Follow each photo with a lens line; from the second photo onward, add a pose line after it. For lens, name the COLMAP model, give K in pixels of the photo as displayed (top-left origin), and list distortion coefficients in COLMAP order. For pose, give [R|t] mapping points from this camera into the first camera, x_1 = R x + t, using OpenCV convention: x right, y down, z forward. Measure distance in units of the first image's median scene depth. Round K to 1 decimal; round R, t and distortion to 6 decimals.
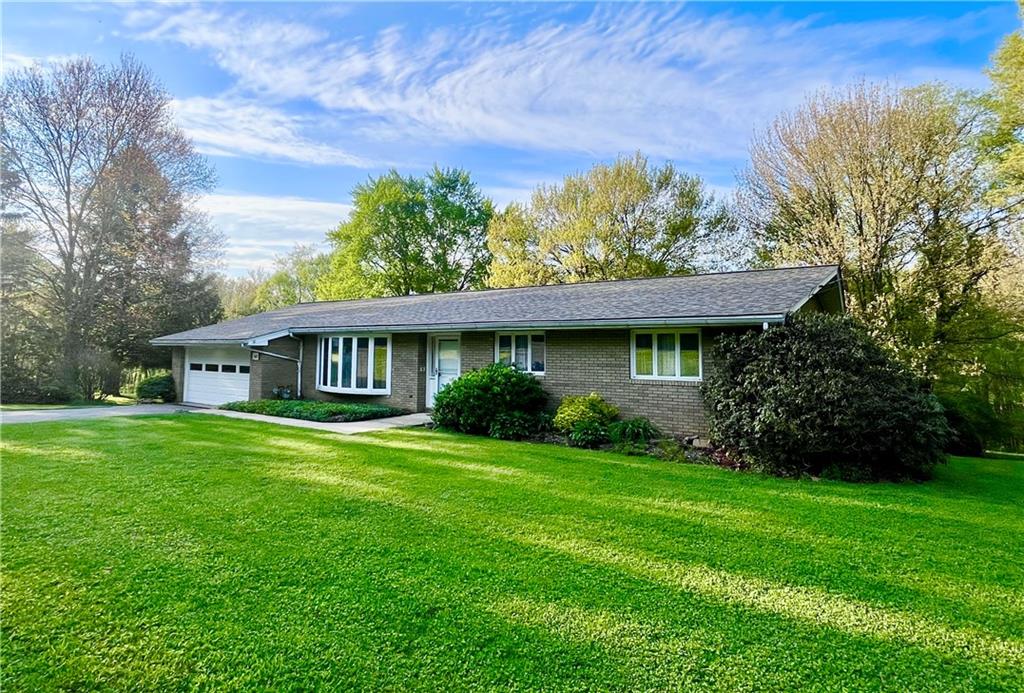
lens RADIAL K [[583.1, 0, 511.4], [0, 583.1, 347.5], [0, 0, 1]] dist [0.004136, 0.000206]
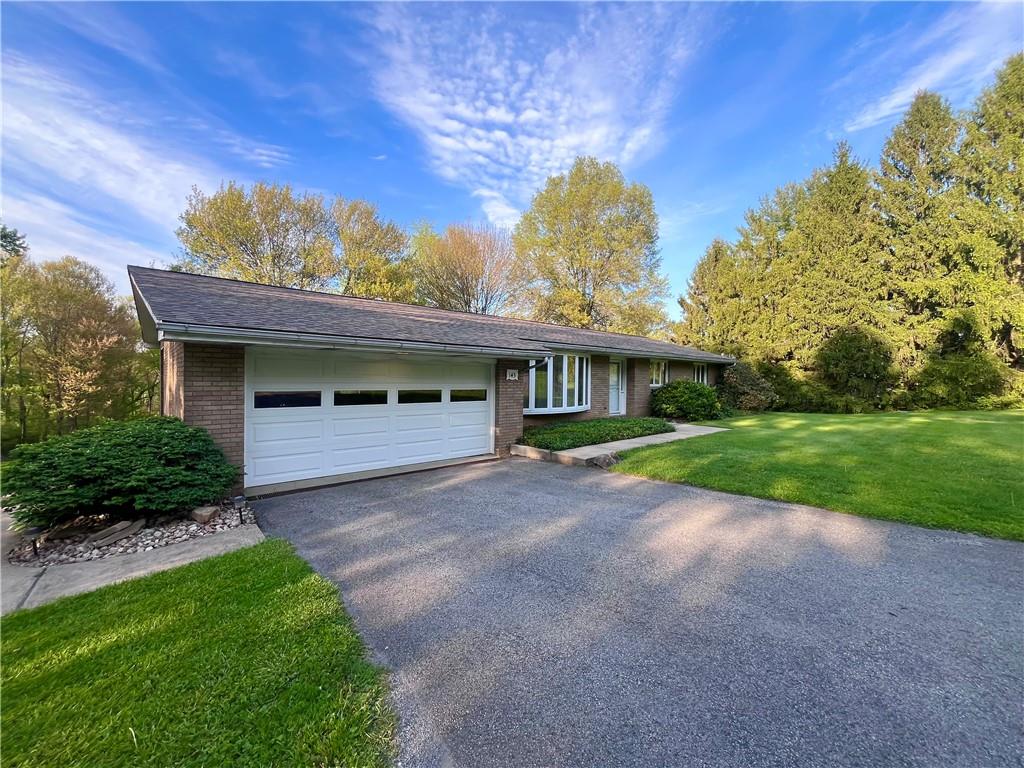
lens RADIAL K [[412.4, 0, 512.9], [0, 412.4, 379.9], [0, 0, 1]] dist [0.002036, -0.000178]
pose [[0.206138, -0.014251, 0.978419, -0.979494], [-0.022077, 0.999572, 0.019210, 0.012415], [-0.978274, -0.025560, 0.205735, 0.957058]]
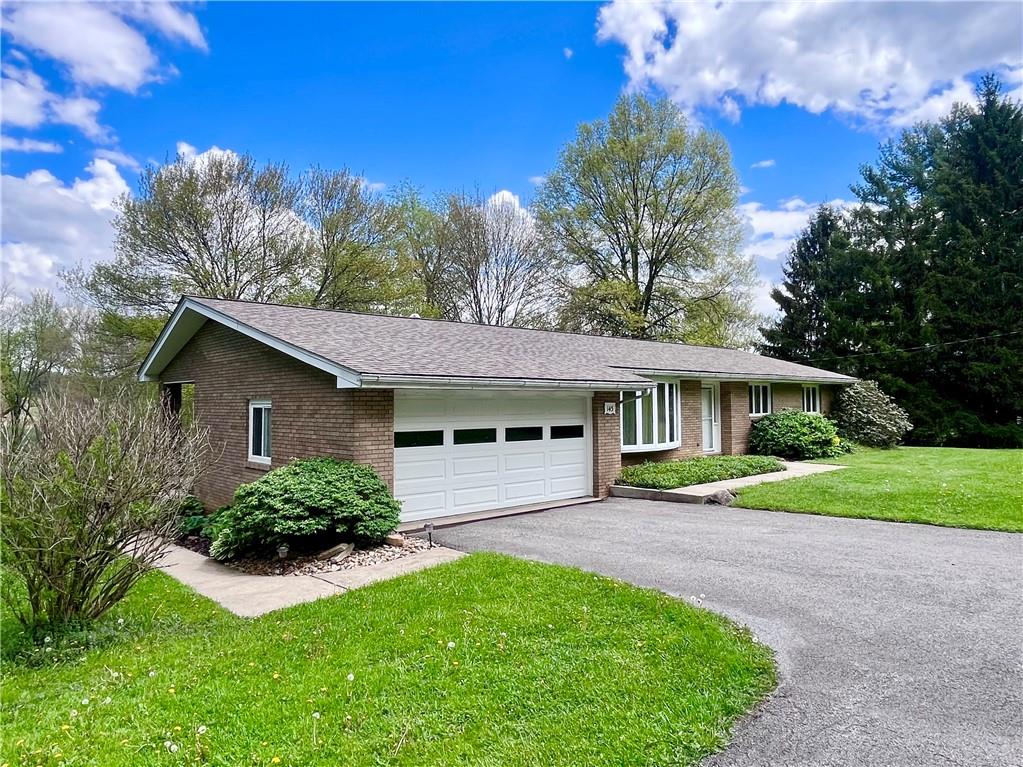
lens RADIAL K [[651.5, 0, 516.6], [0, 651.5, 383.6], [0, 0, 1]] dist [-0.011185, 0.004906]
pose [[0.194941, 0.017034, 0.980667, -1.222913], [-0.004221, 0.999854, -0.016528, 0.000573], [-0.980806, -0.000917, 0.194985, 1.025208]]
